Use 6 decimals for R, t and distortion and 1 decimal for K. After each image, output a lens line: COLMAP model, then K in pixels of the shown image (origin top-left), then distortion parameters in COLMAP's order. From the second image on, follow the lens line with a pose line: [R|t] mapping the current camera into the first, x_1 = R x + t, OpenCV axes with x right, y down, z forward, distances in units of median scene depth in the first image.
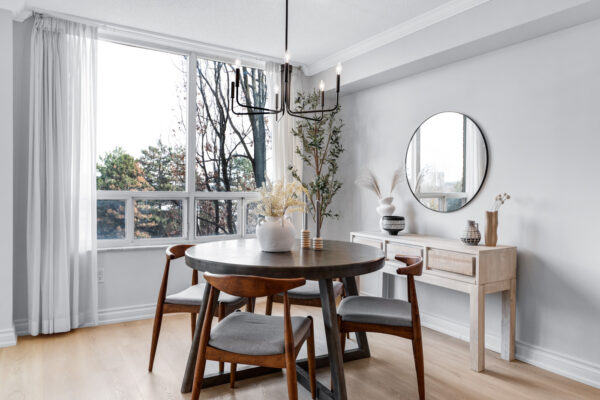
lens RADIAL K [[398.9, 0, 288.6], [0, 398.9, 207.5], [0, 0, 1]] dist [-0.001735, -0.000857]
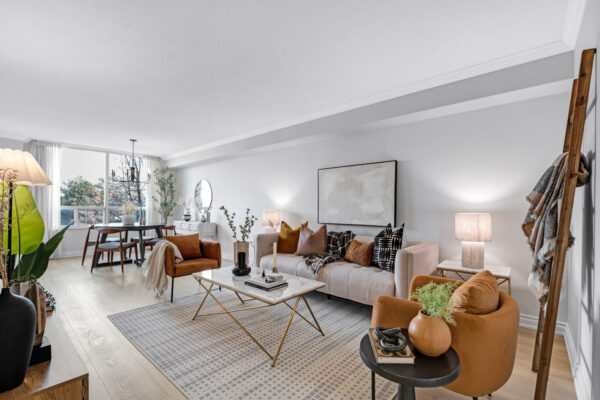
lens RADIAL K [[262.5, 0, 315.3], [0, 262.5, 212.7], [0, 0, 1]] dist [-0.011446, -0.000328]
pose [[0.946940, -0.008586, 0.321297, 0.439443], [0.014154, 0.999787, -0.014999, 0.039720], [-0.321099, 0.018751, 0.946860, -0.911541]]
